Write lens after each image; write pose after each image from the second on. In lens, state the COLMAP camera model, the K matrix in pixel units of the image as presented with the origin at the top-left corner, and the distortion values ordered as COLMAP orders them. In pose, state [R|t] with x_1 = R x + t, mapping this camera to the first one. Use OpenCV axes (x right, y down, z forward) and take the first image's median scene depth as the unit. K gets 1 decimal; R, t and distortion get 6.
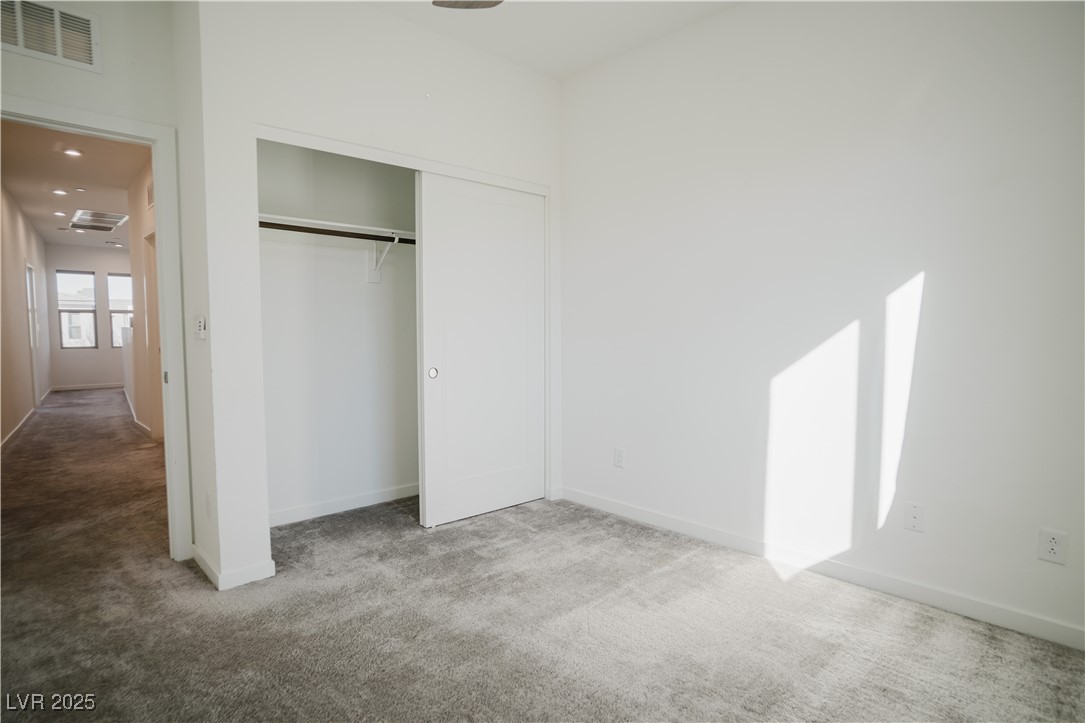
lens RADIAL K [[535.0, 0, 542.5], [0, 535.0, 361.5], [0, 0, 1]] dist [-0.001377, -0.000377]
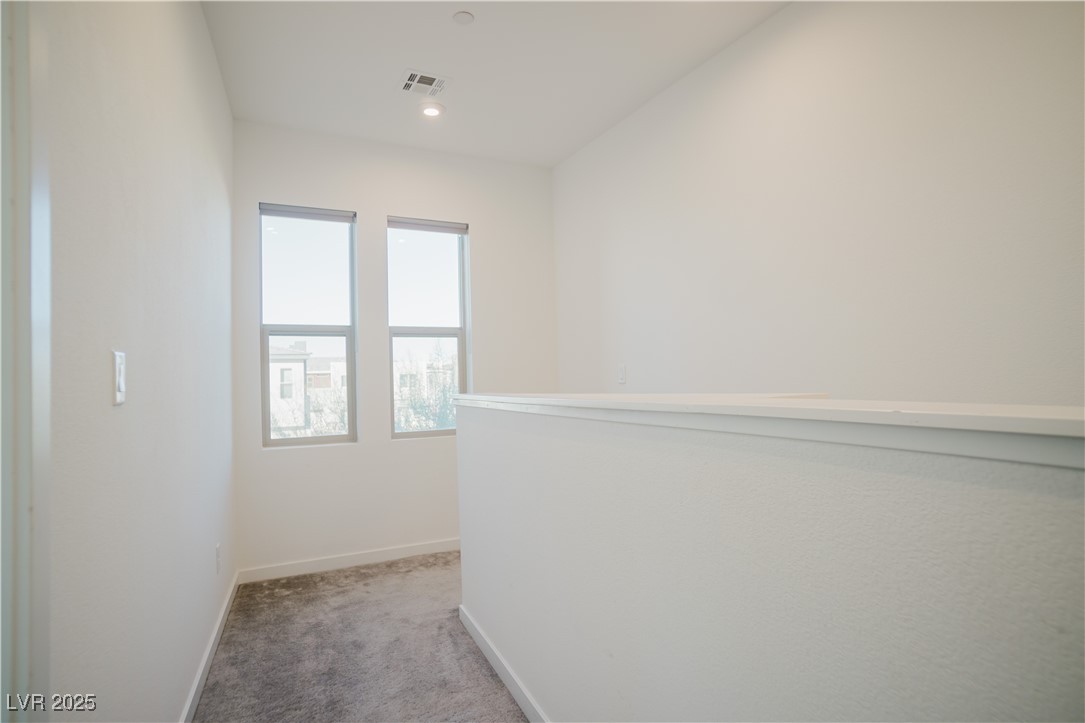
lens RADIAL K [[535.0, 0, 542.5], [0, 535.0, 361.5], [0, 0, 1]] dist [-0.001377, -0.000377]
pose [[0.964071, -0.034124, -0.263445, -0.619552], [0.009485, 0.995505, -0.094235, -0.040809], [0.265476, 0.088350, 0.960061, 0.693018]]
